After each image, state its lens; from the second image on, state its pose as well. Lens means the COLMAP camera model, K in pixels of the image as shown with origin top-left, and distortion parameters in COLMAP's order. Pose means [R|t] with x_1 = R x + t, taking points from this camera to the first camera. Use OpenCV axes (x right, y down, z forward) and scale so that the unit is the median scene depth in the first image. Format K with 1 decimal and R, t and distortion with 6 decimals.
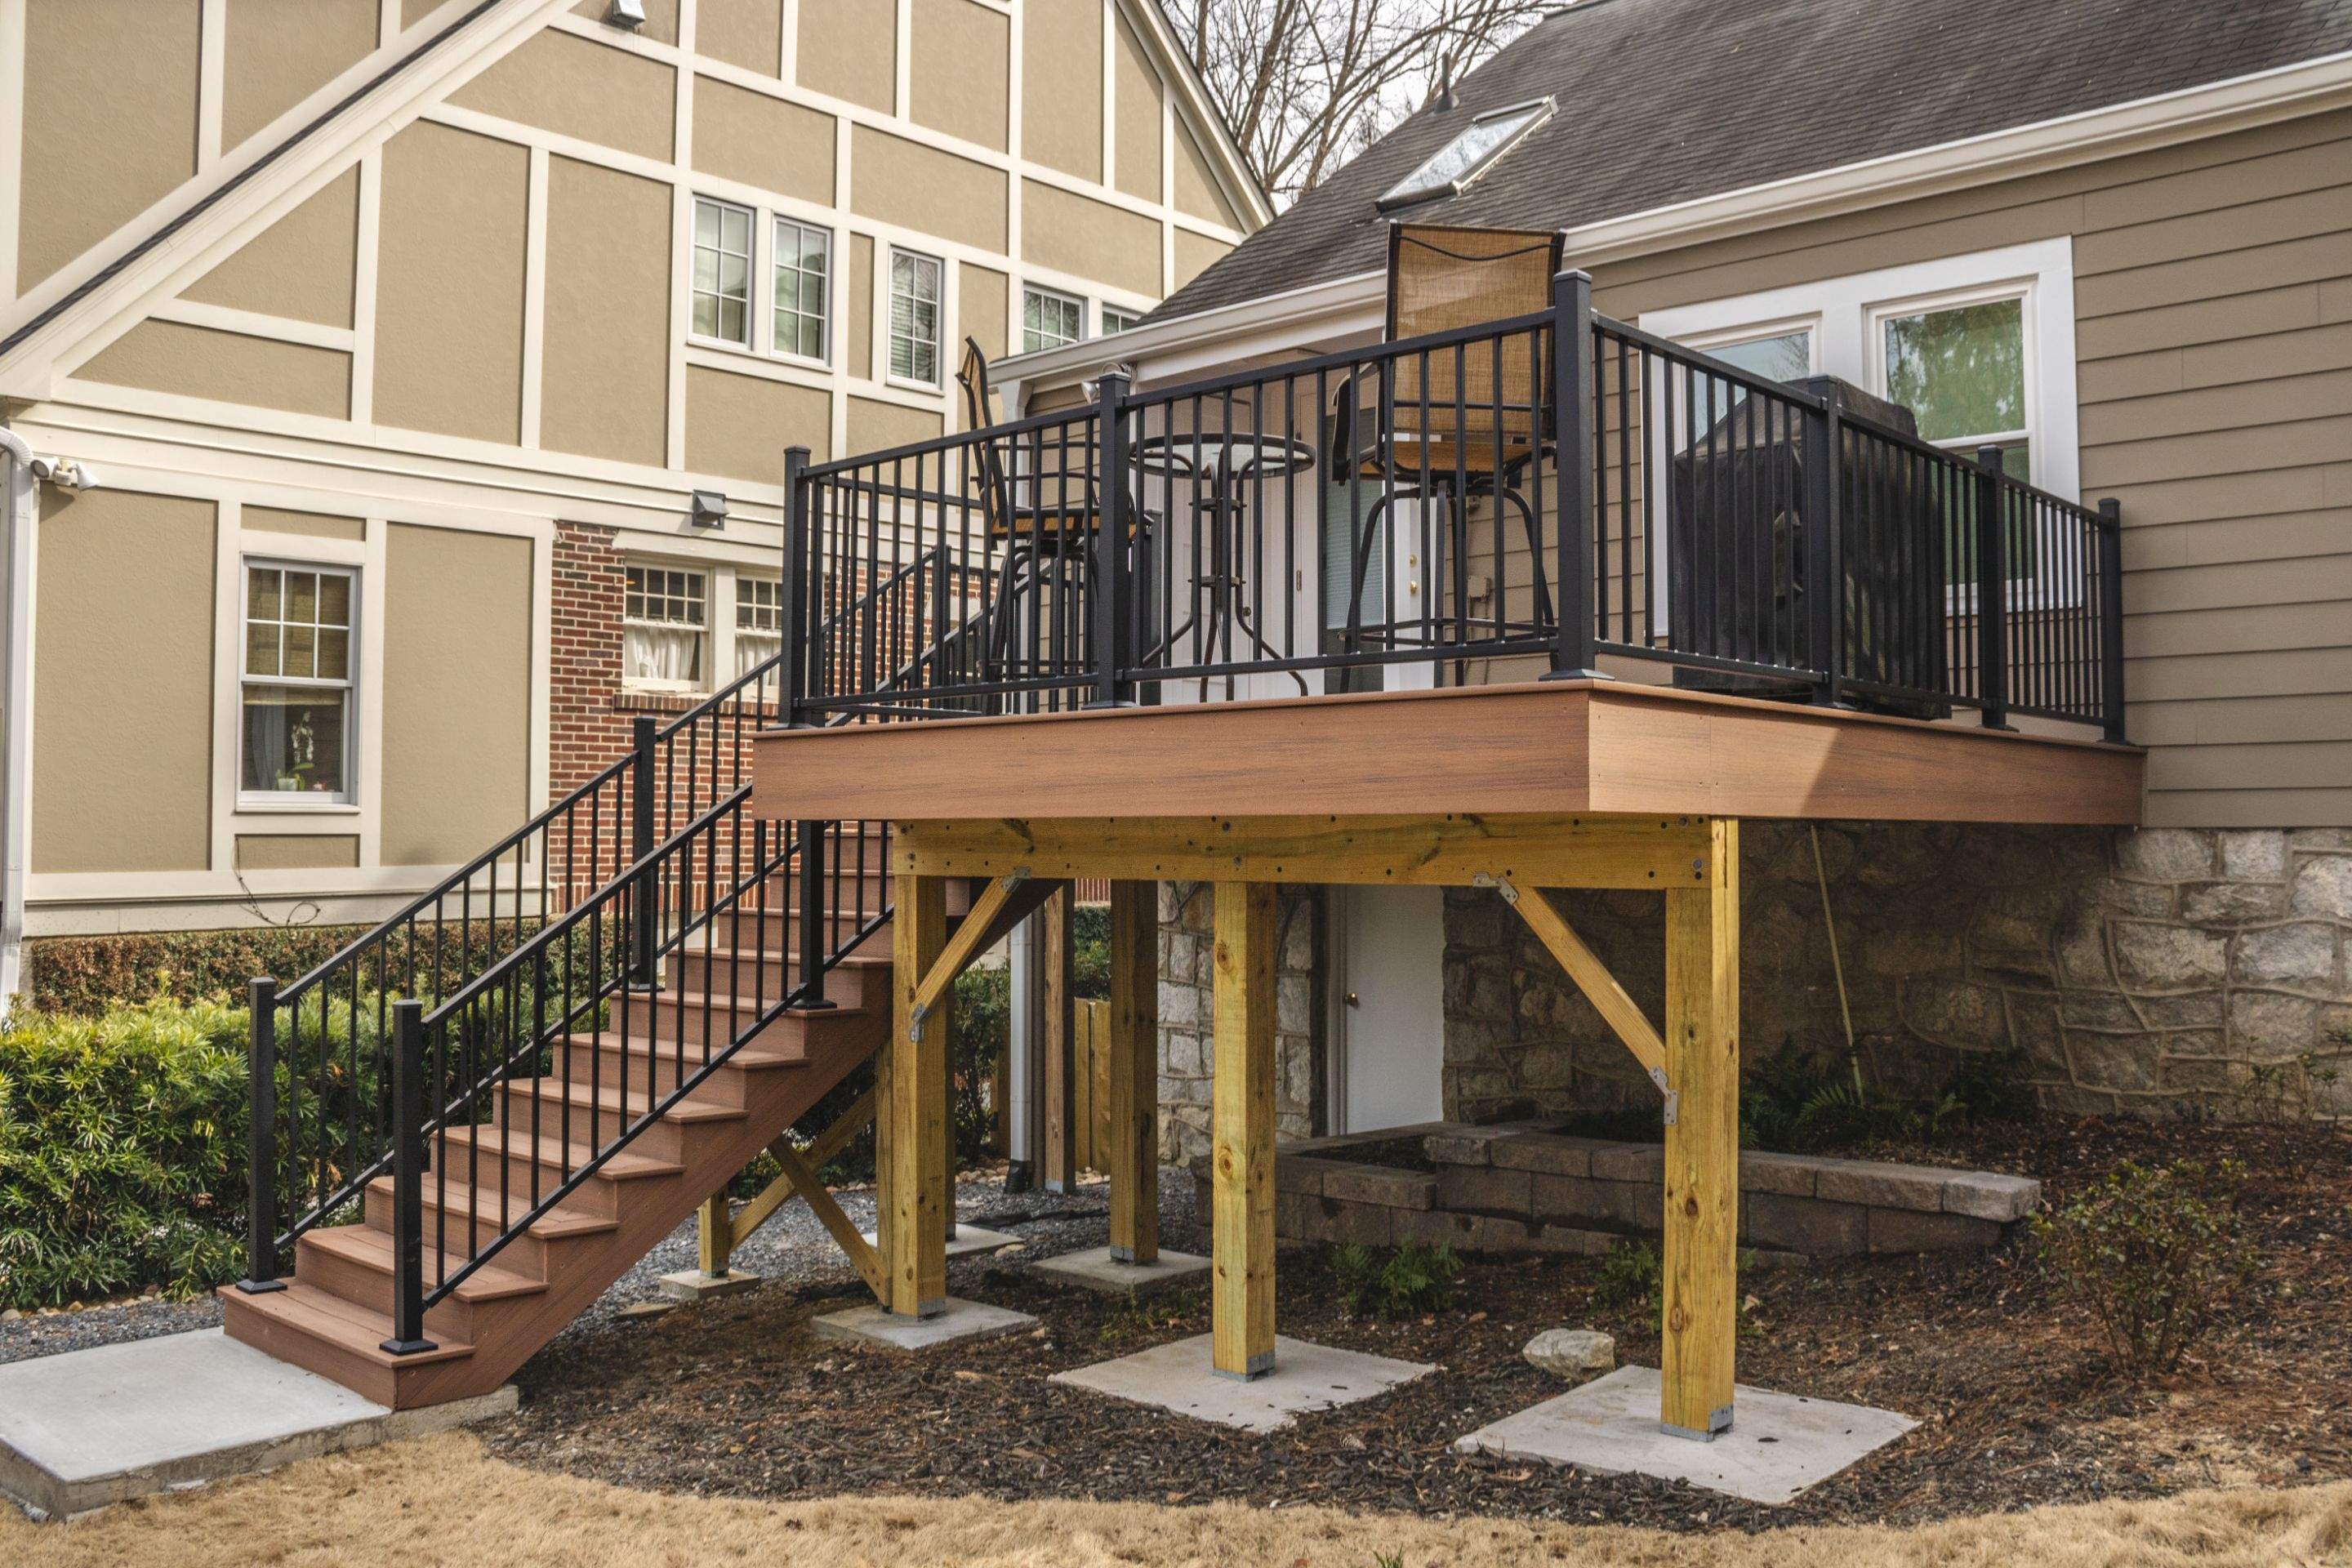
lens RADIAL K [[1961.1, 0, 1206.5], [0, 1961.1, 793.8], [0, 0, 1]] dist [-0.152995, 0.130228]
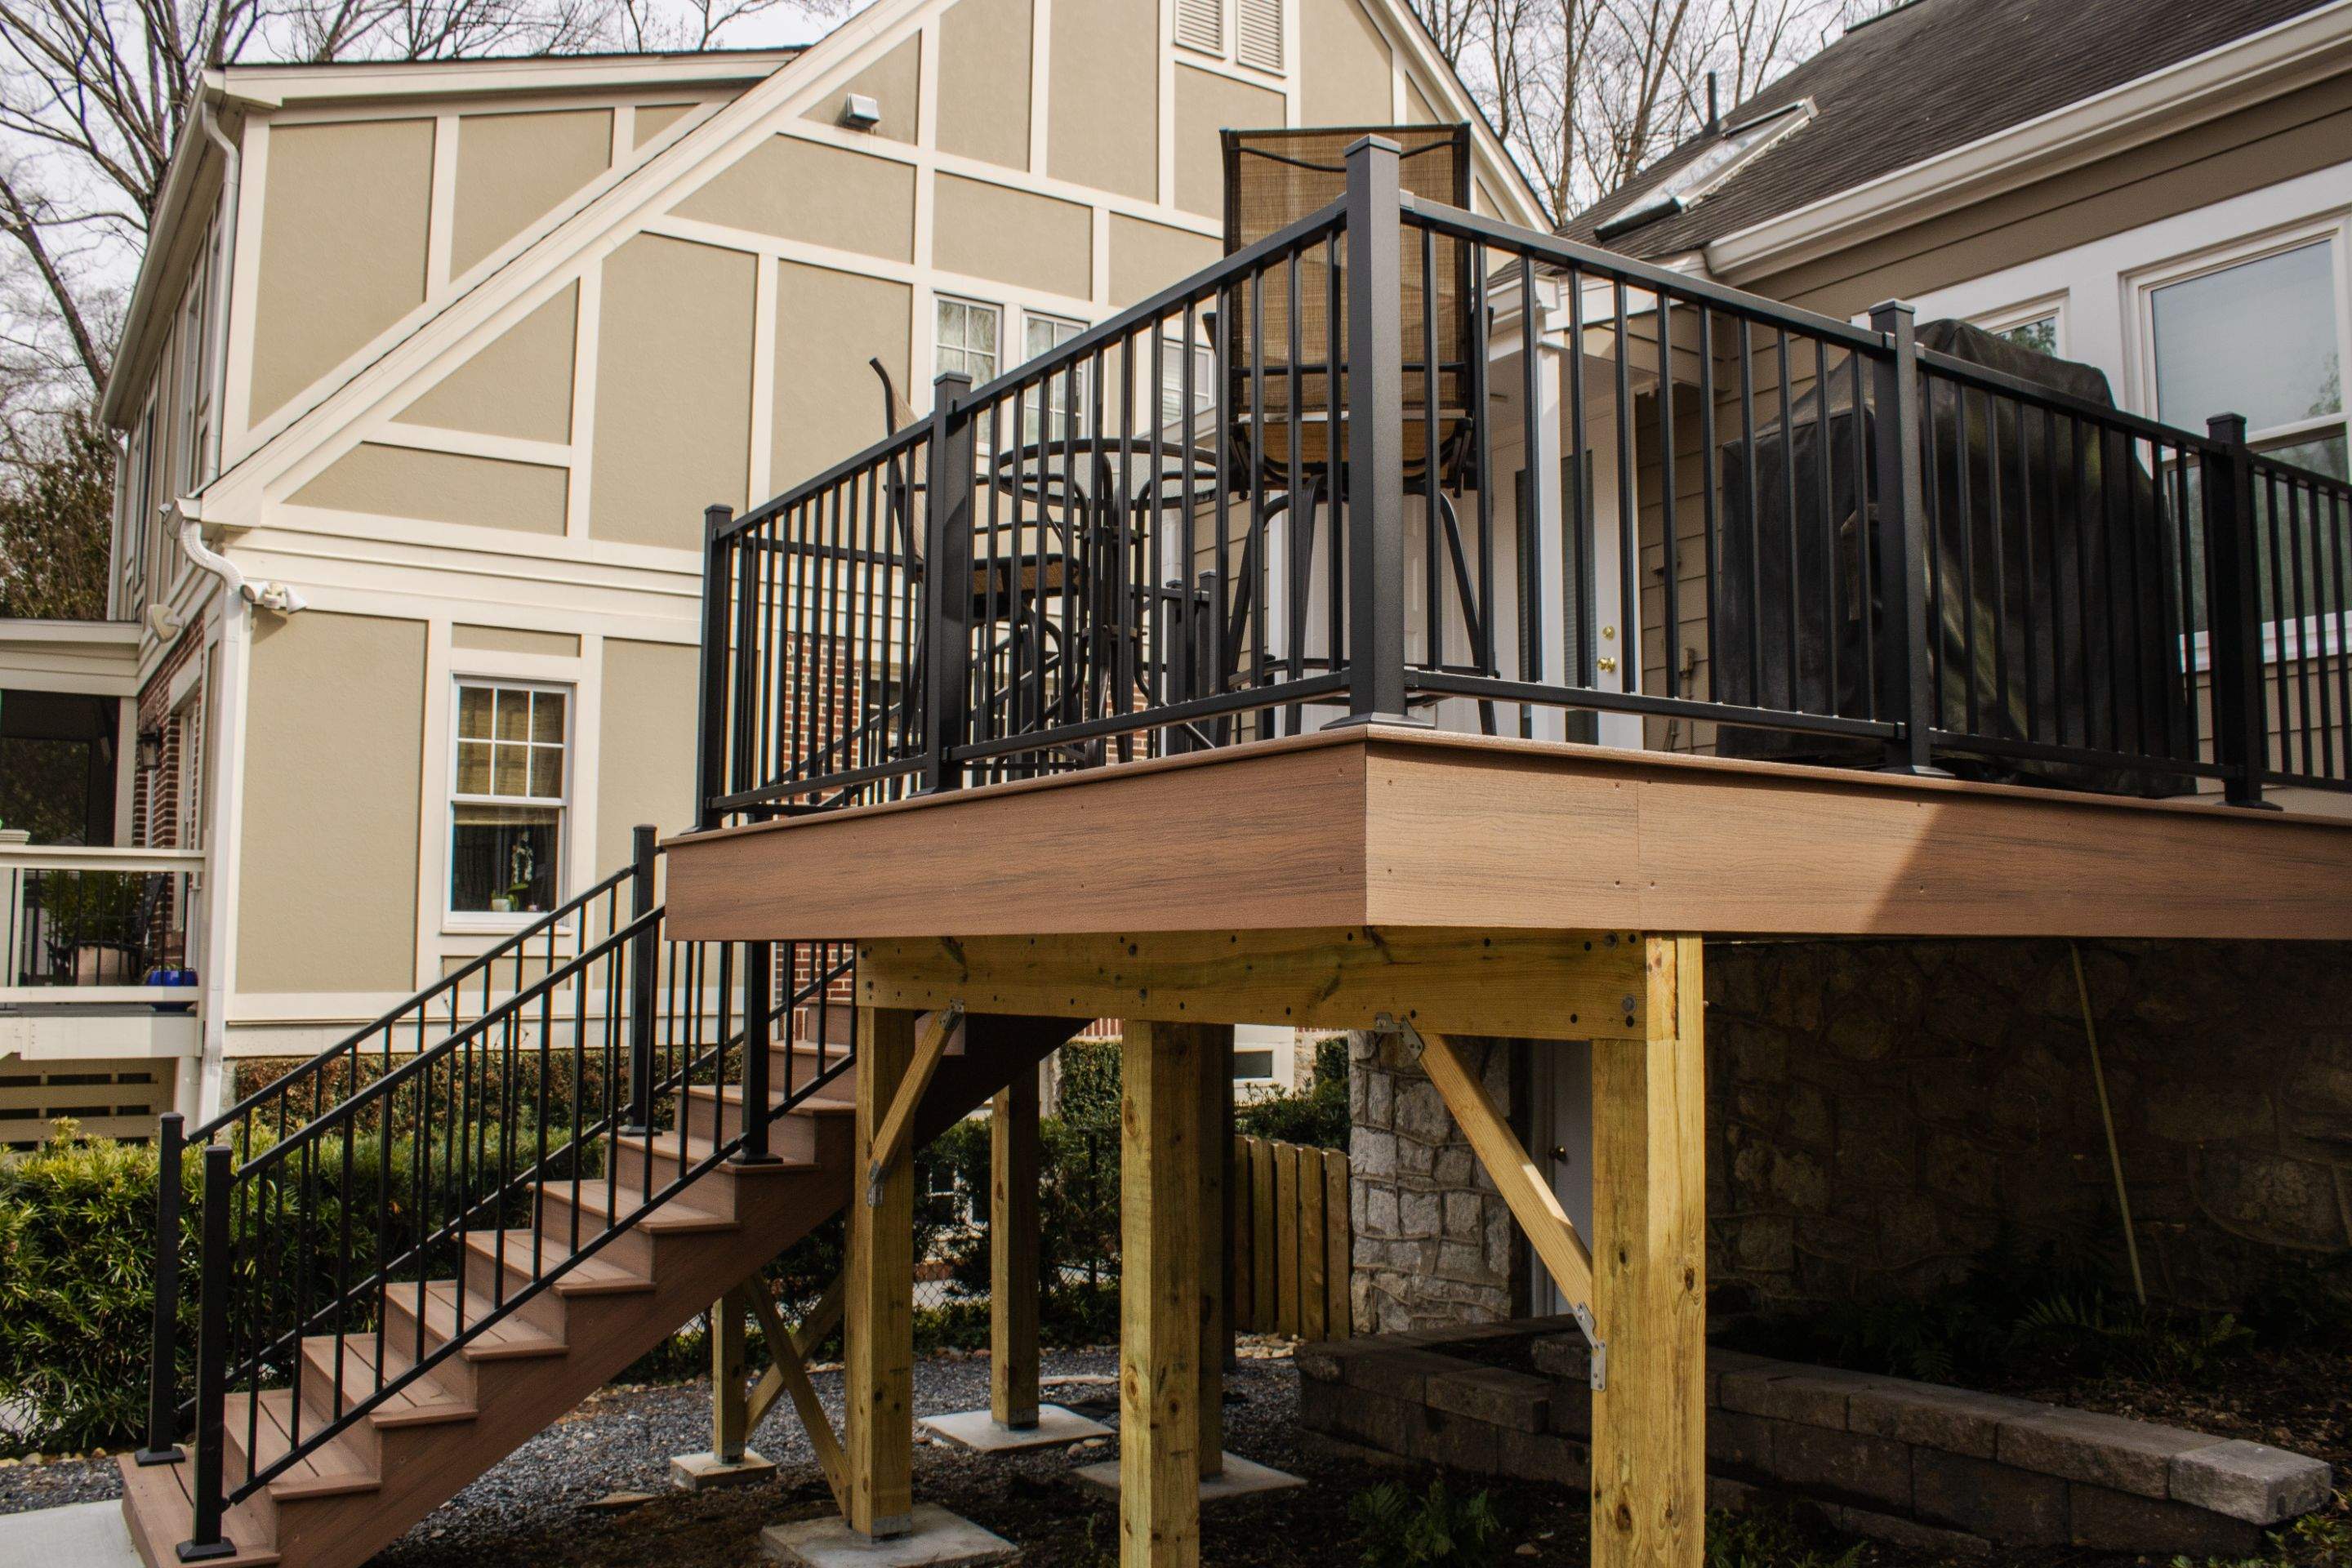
lens RADIAL K [[1961.1, 0, 1199.3], [0, 1961.1, 795.0], [0, 0, 1]] dist [-0.152995, 0.130228]
pose [[0.972238, -0.018841, -0.233235, 0.175998], [0.004281, 0.998018, -0.062776, 0.003716], [0.233955, 0.060035, 0.970392, 0.203273]]
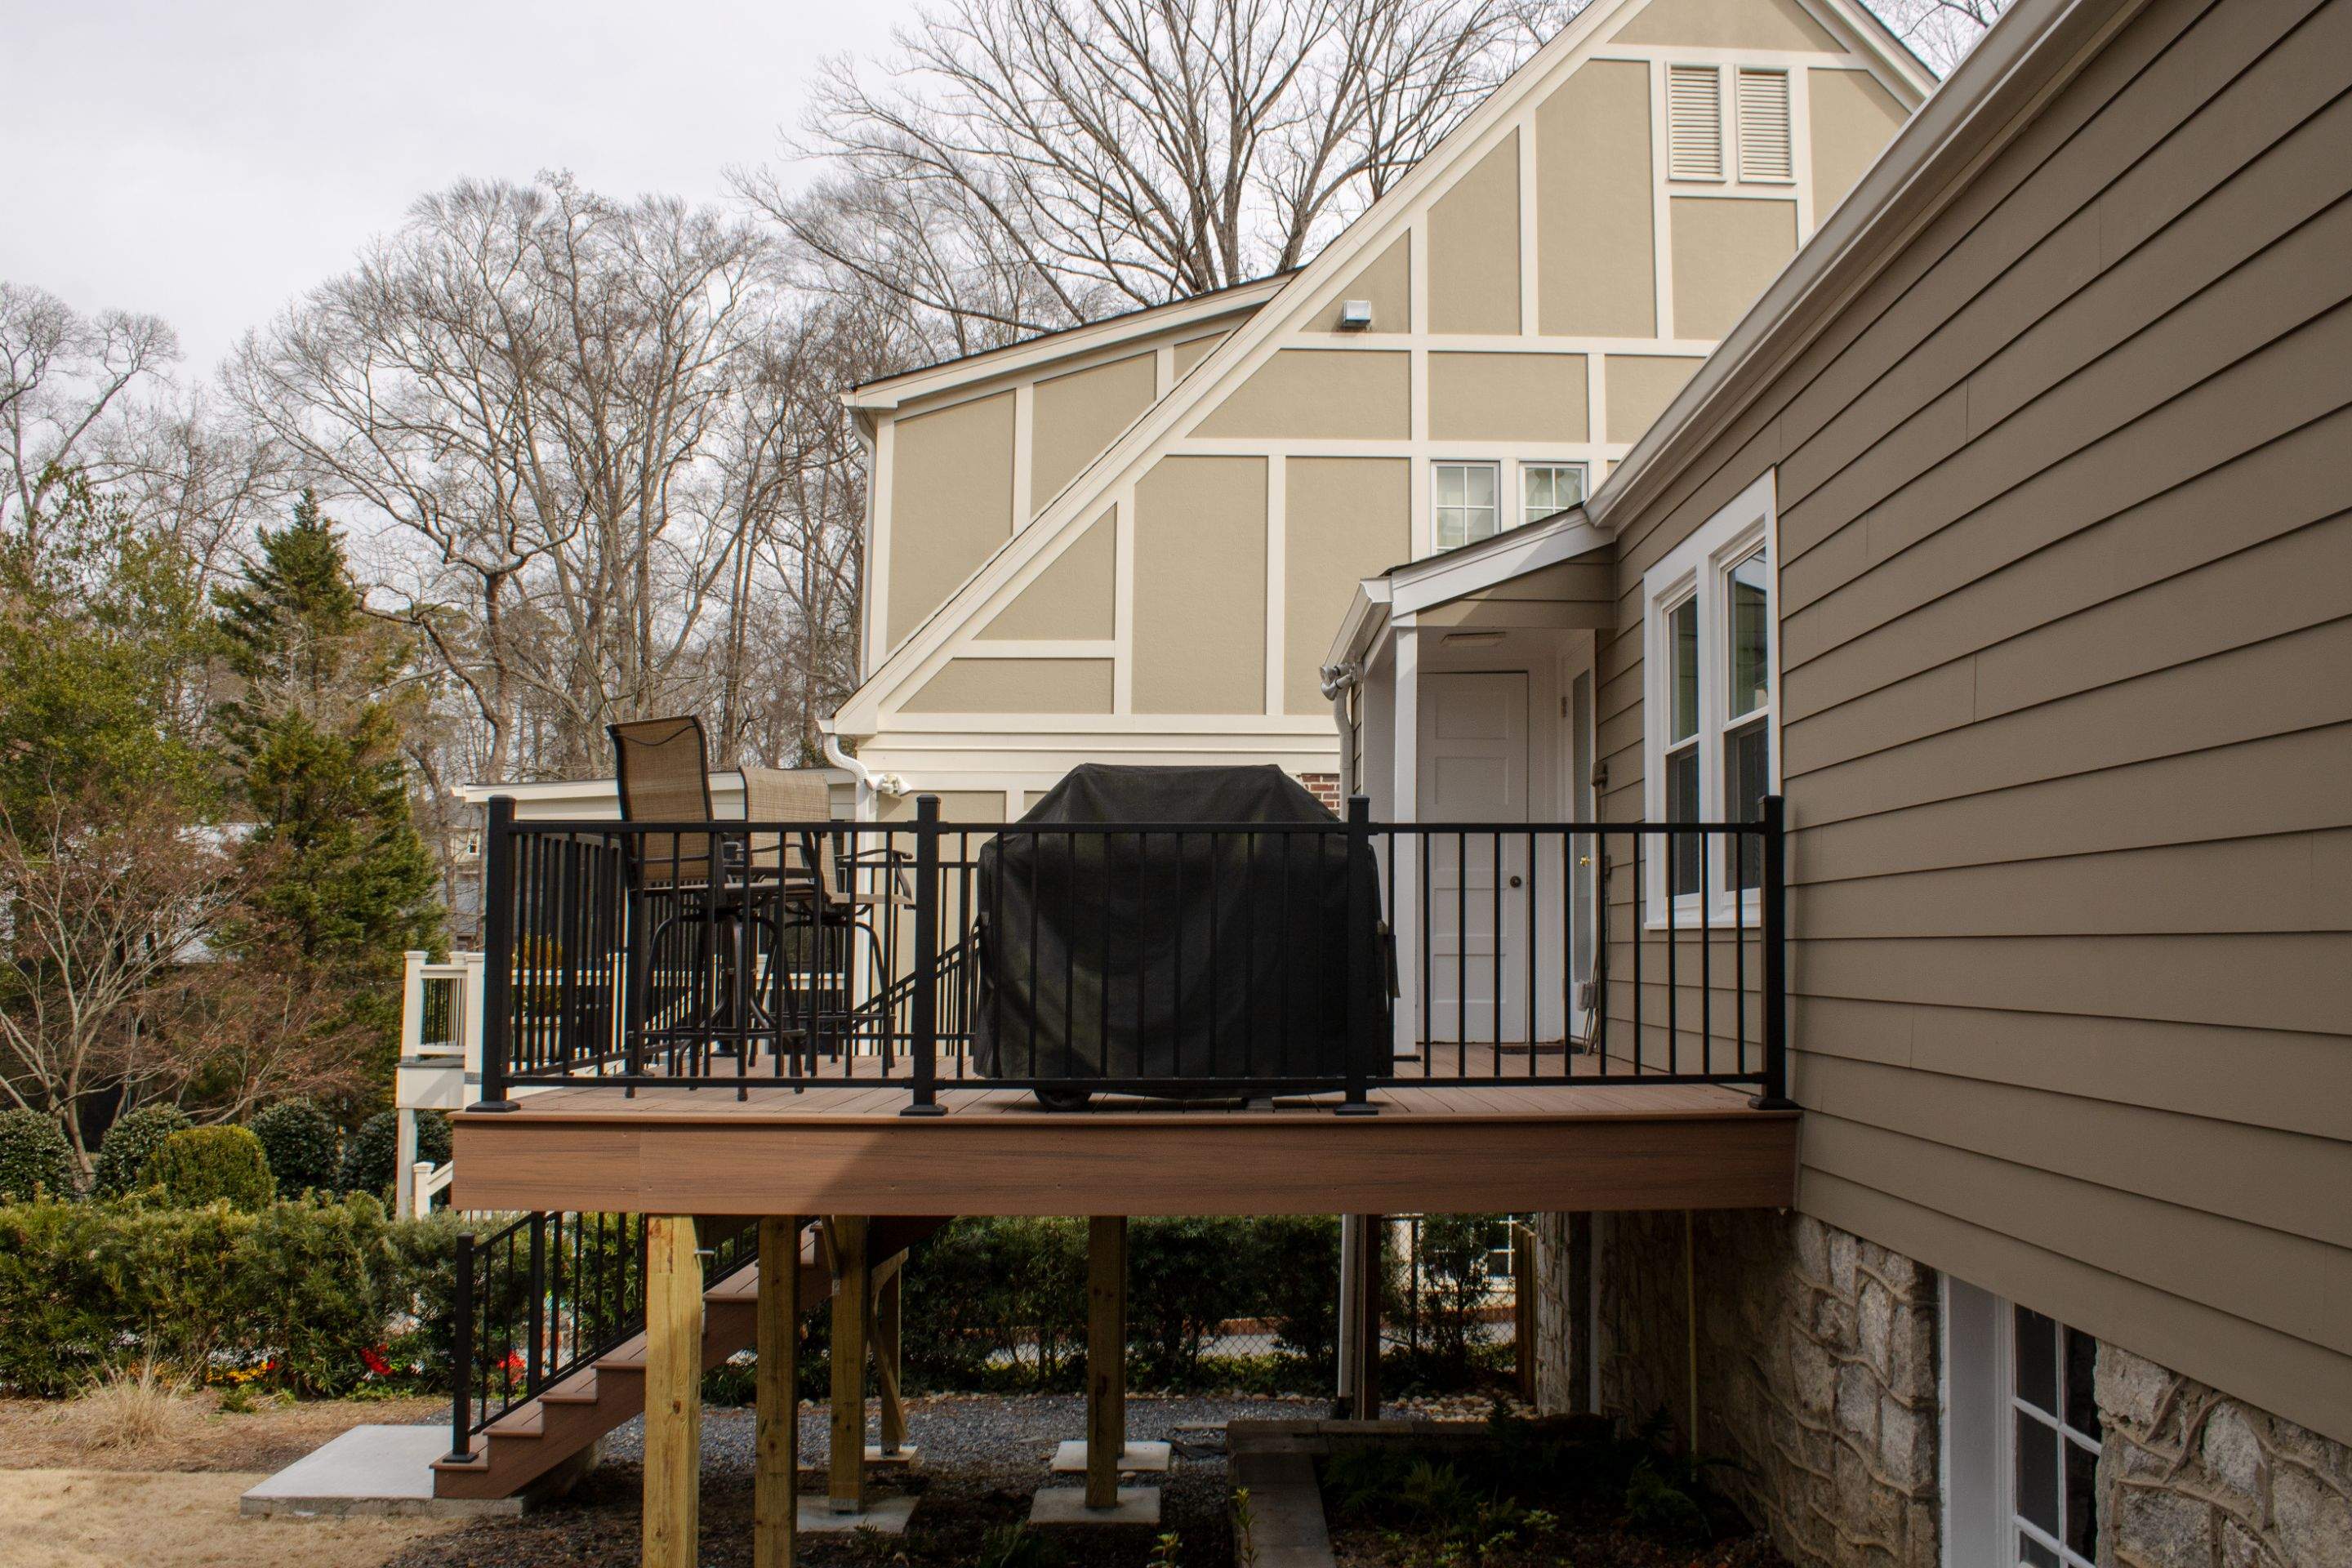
lens RADIAL K [[1961.1, 0, 1187.8], [0, 1961.1, 782.5], [0, 0, 1]] dist [-0.152995, 0.130228]
pose [[0.703246, -0.063220, -0.708130, 0.858756], [0.016957, 0.997247, -0.072192, -0.102249], [0.710744, 0.038761, 0.702382, 0.244827]]
